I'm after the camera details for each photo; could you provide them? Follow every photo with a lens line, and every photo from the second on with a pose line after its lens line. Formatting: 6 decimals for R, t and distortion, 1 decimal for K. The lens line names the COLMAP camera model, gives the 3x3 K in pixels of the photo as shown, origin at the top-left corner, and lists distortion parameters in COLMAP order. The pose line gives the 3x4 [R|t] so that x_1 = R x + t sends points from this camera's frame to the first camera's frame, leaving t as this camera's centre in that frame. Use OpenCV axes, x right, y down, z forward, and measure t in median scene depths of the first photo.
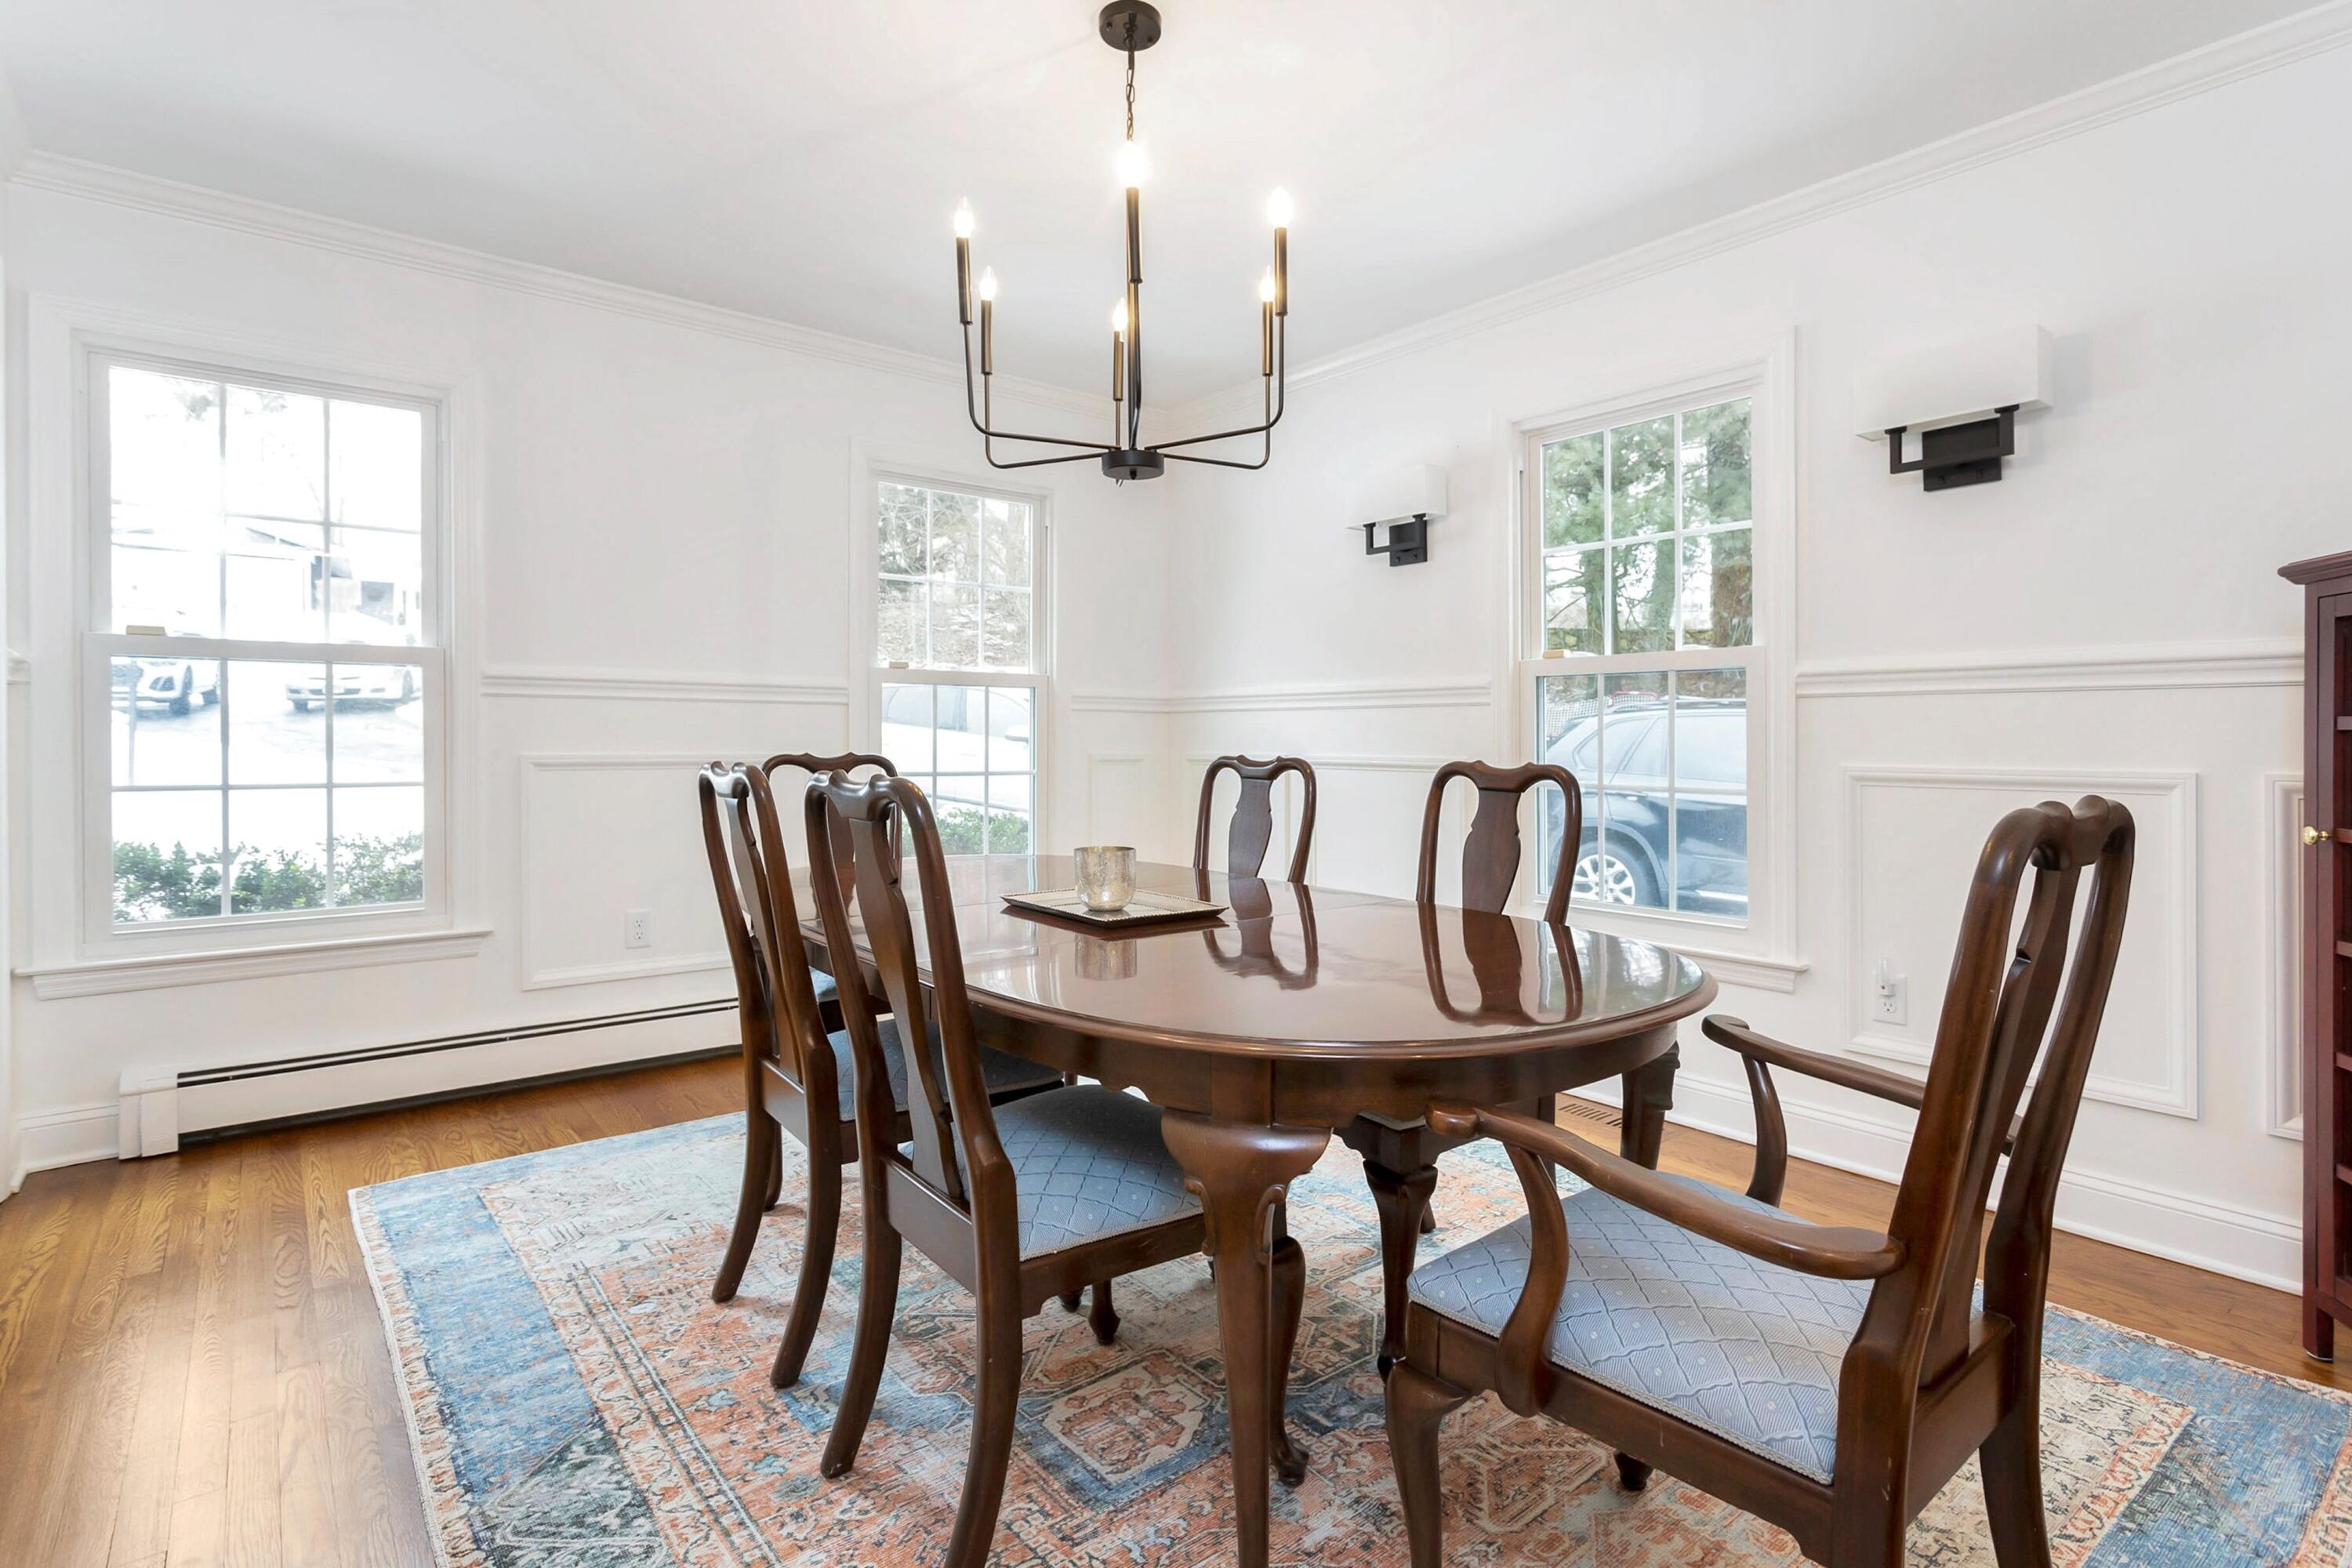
lens RADIAL K [[1126.9, 0, 1127.3], [0, 1126.9, 763.2], [0, 0, 1]] dist [-0.002126, -0.000804]
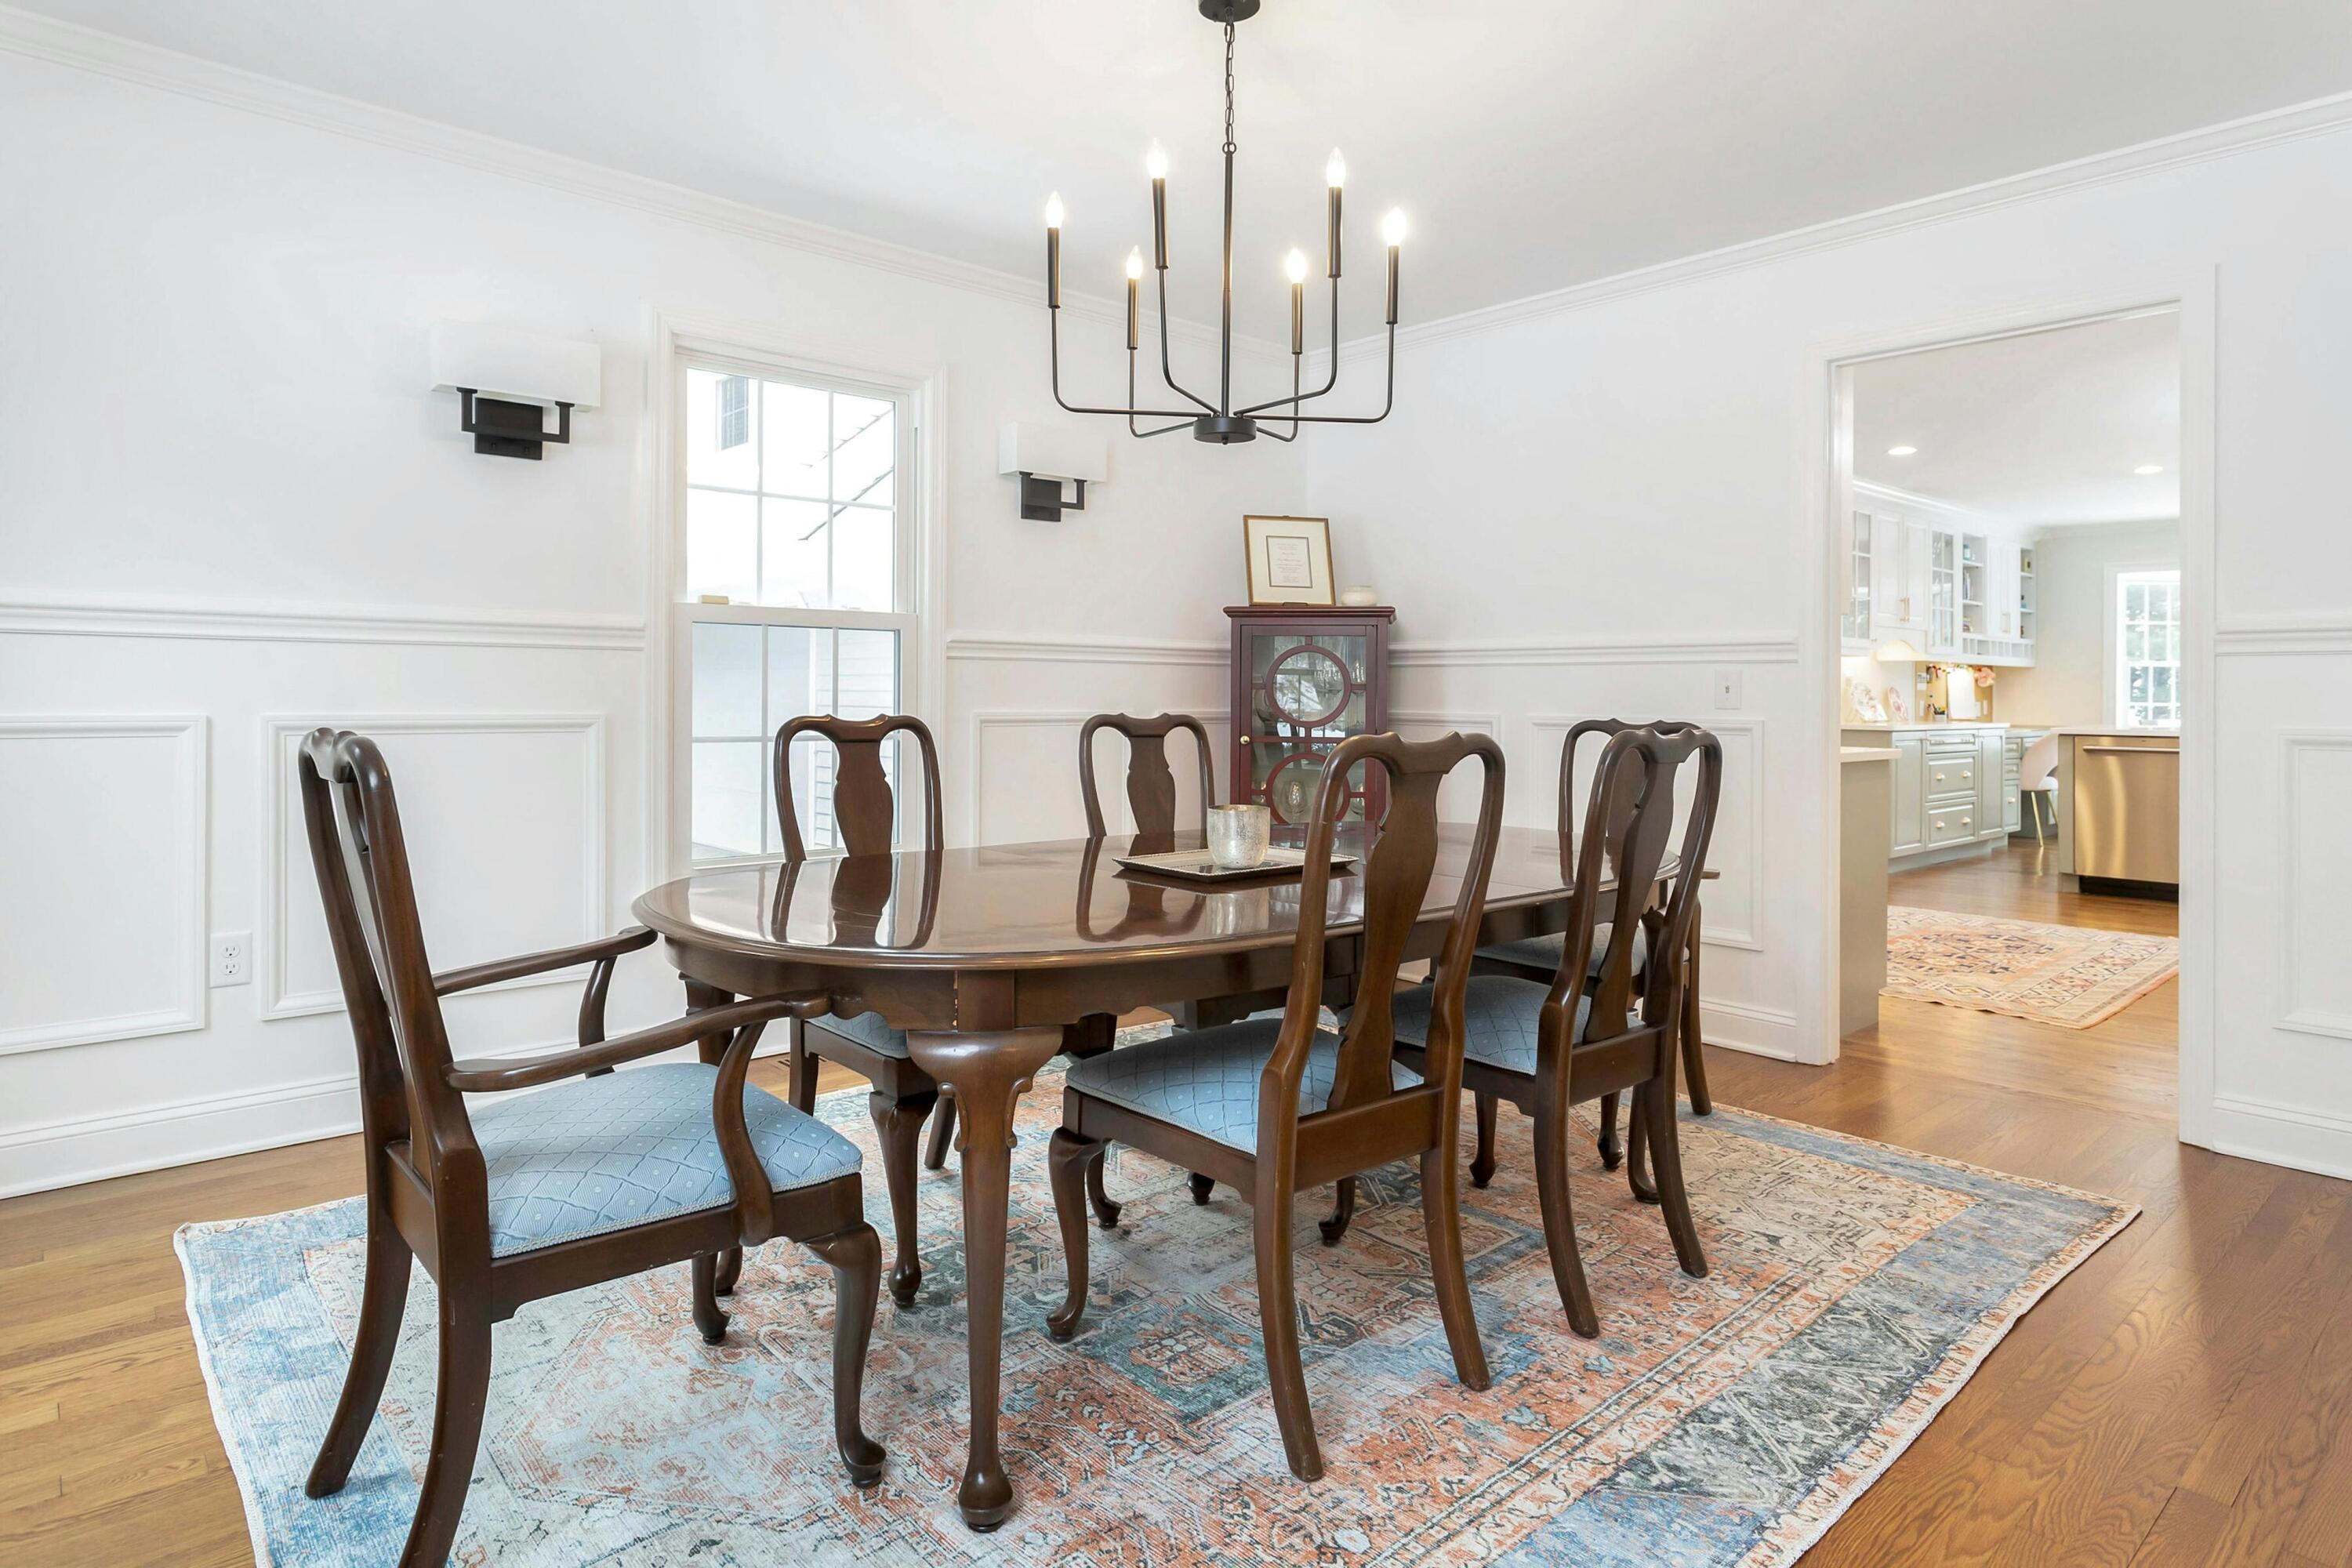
lens RADIAL K [[1265.1, 0, 1202.4], [0, 1265.1, 731.1], [0, 0, 1]] dist [0.004441, -0.000308]
pose [[-0.056295, -0.035769, 0.997773, -1.289728], [0.006384, 0.999325, 0.036184, -0.040040], [-0.998394, 0.008407, -0.056029, 1.237247]]
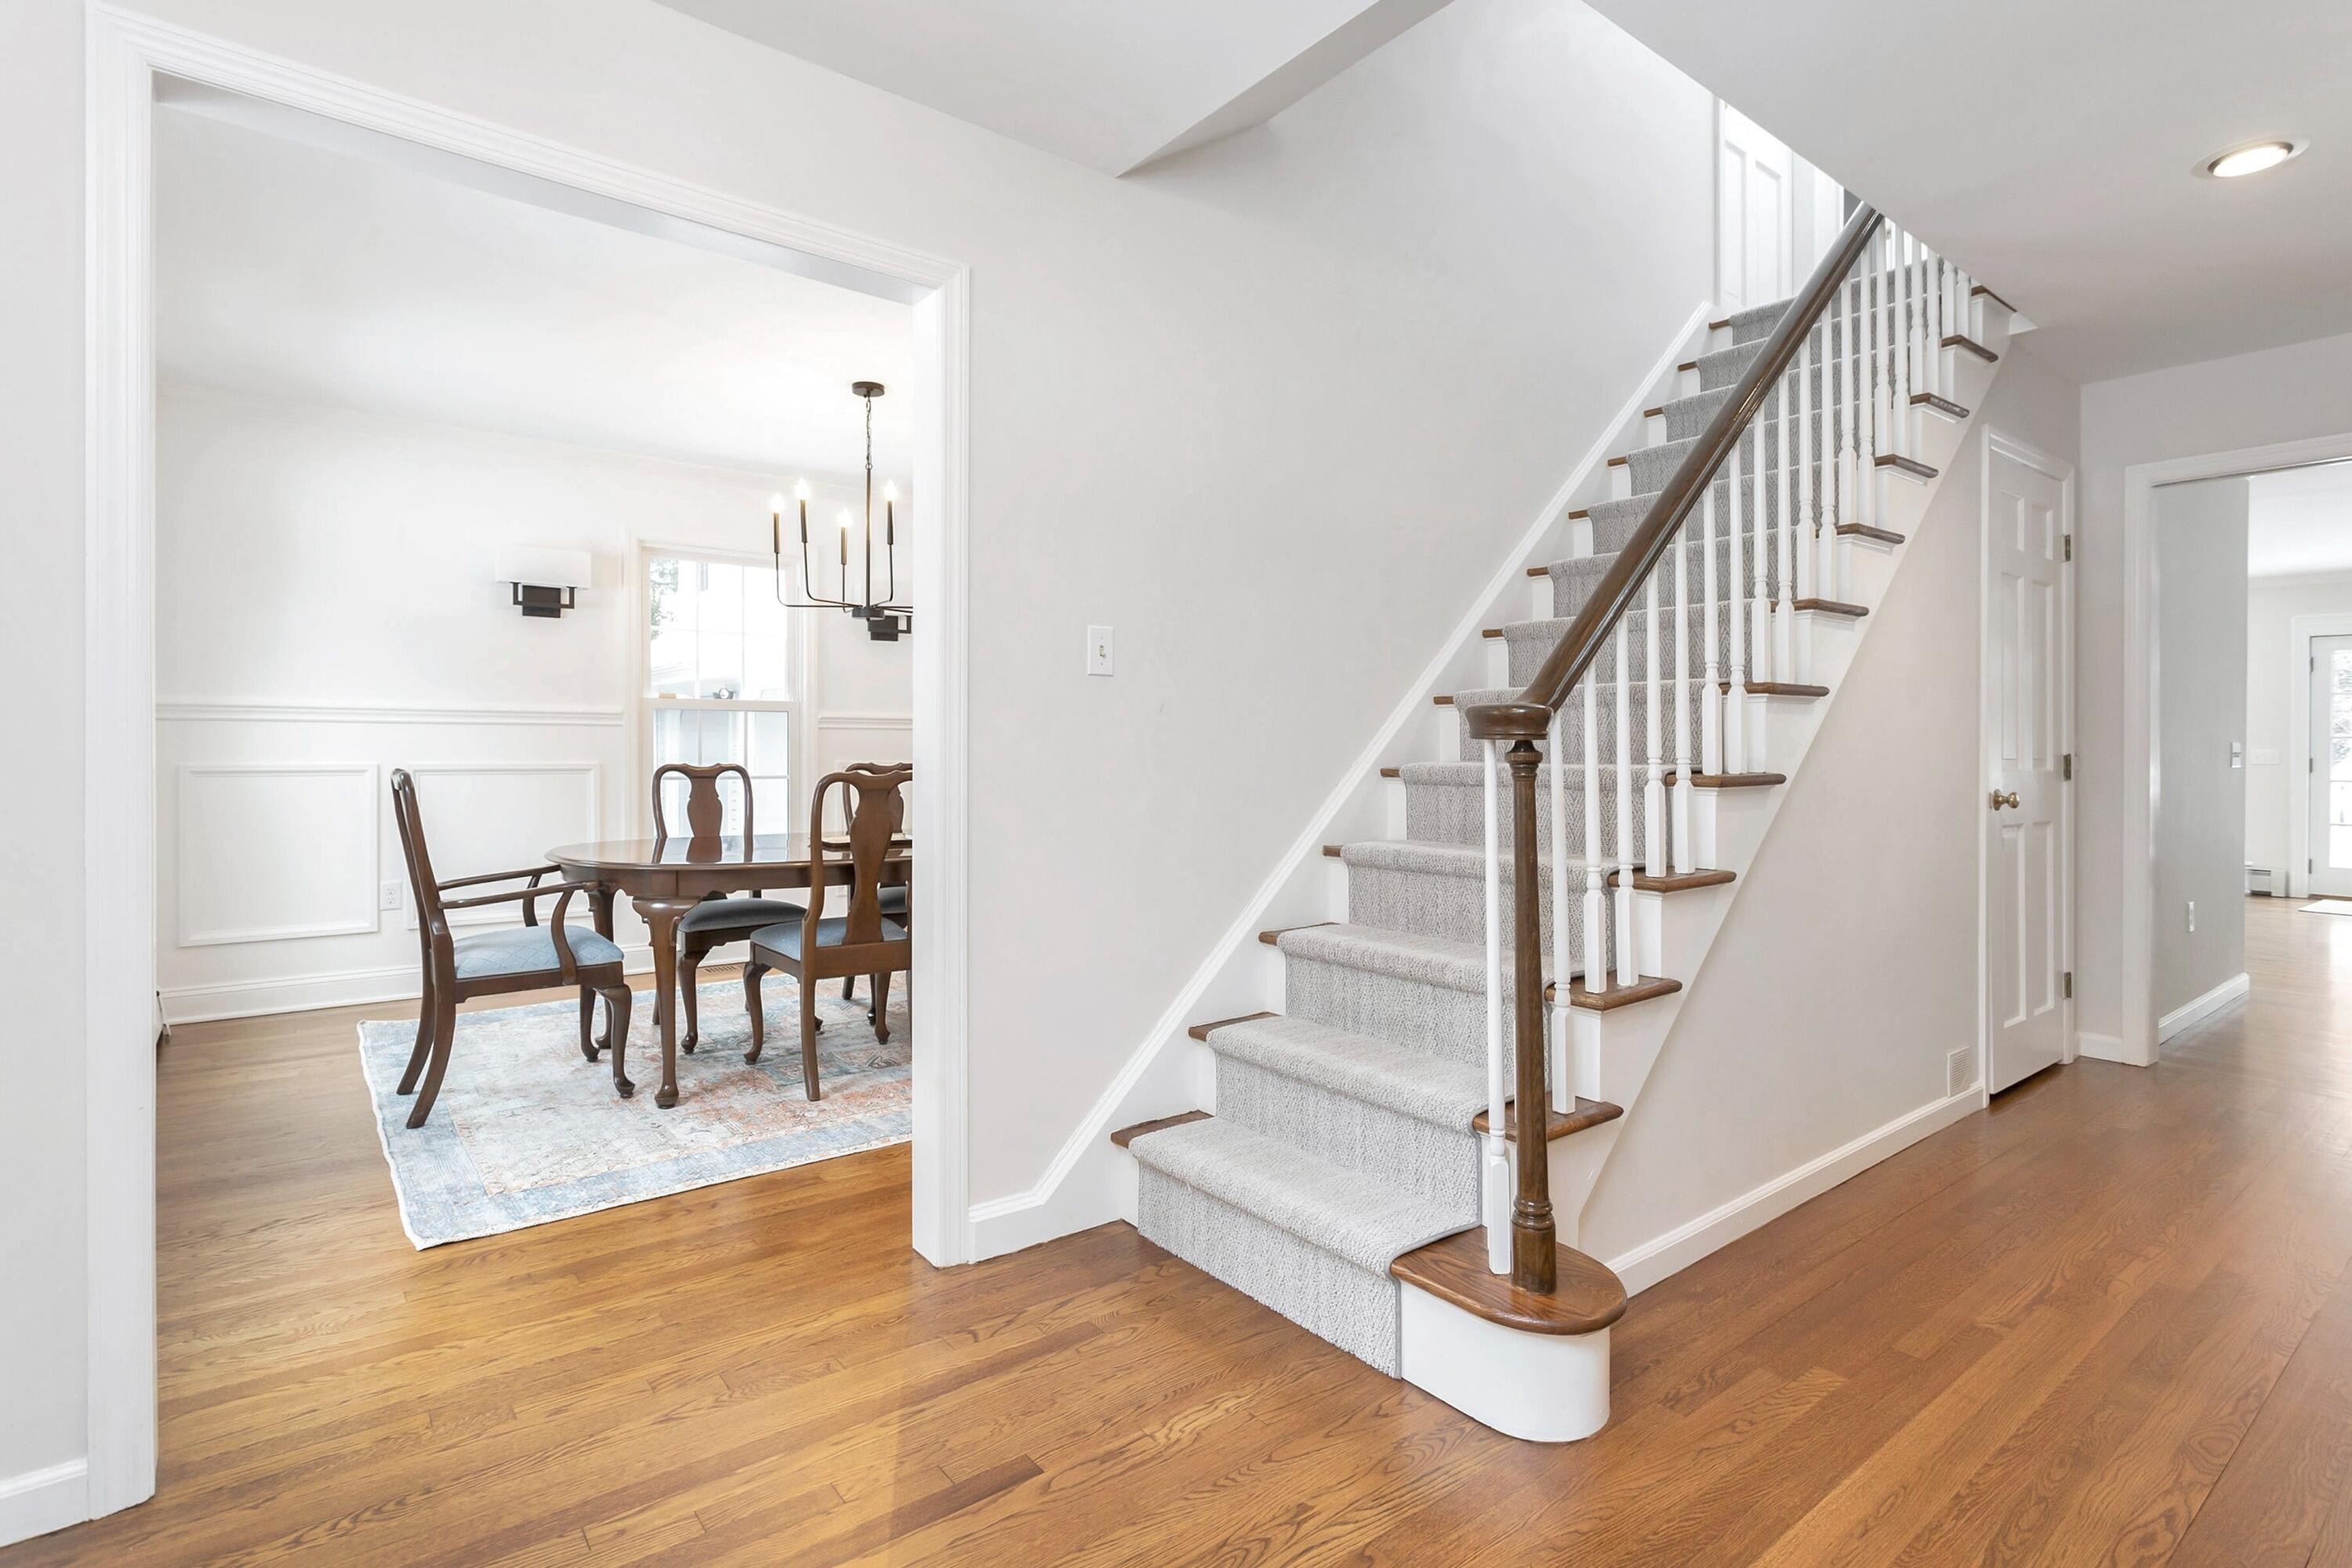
lens RADIAL K [[1124.7, 0, 1176.0], [0, 1124.7, 784.0], [0, 0, 1]] dist [0.001554, 0.000860]
pose [[0.026832, -0.040701, 0.998811, -2.197824], [0.008105, 0.999147, 0.040497, -0.054661], [-0.999607, 0.007009, 0.027139, 0.470325]]
